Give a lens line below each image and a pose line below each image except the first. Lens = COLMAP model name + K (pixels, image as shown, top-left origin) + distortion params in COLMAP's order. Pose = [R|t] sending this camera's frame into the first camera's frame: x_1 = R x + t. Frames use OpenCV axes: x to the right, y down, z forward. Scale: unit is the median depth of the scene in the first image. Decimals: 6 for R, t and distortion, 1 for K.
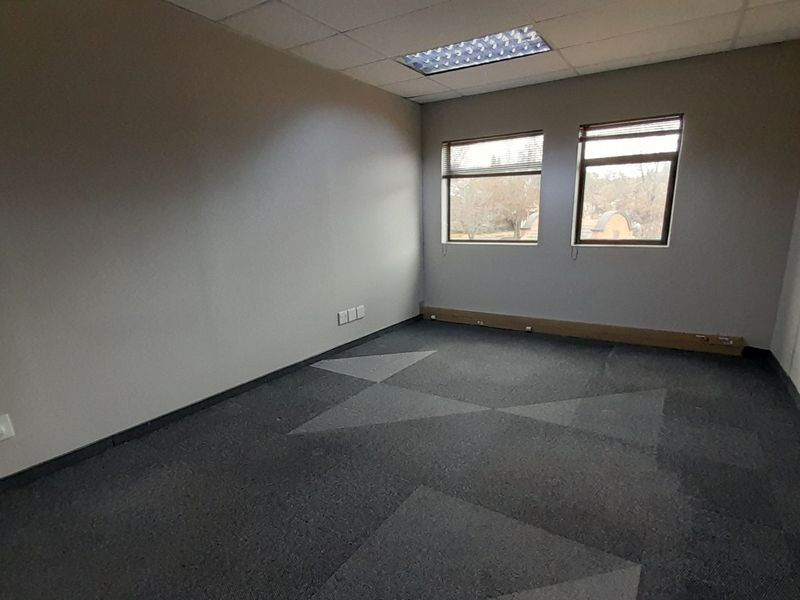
lens RADIAL K [[423.9, 0, 408.3], [0, 423.9, 315.2], [0, 0, 1]] dist [0.020245, -0.016935]
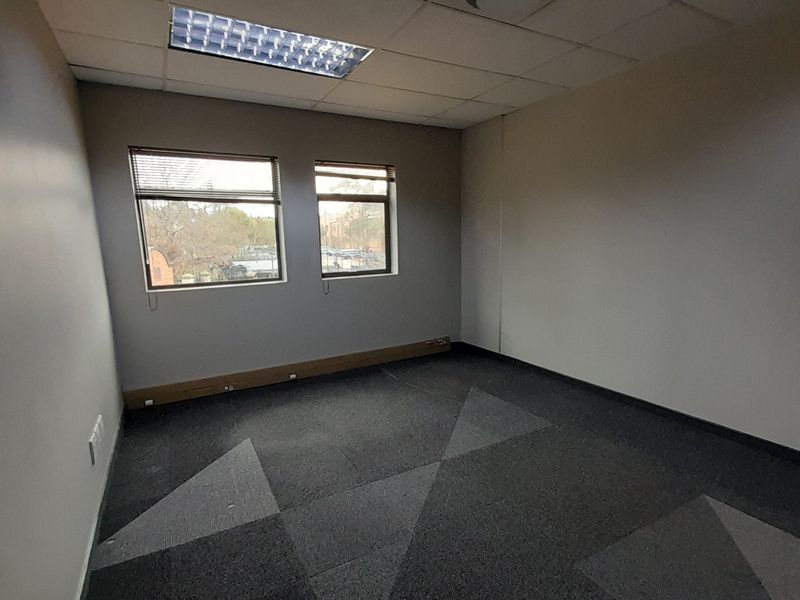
lens RADIAL K [[423.9, 0, 394.5], [0, 423.9, 310.9], [0, 0, 1]] dist [0.020245, -0.016935]
pose [[0.492115, -0.134268, 0.860113, -0.382772], [0.217000, 0.975765, 0.028165, -0.088419], [-0.843050, 0.172784, 0.509325, 0.391043]]
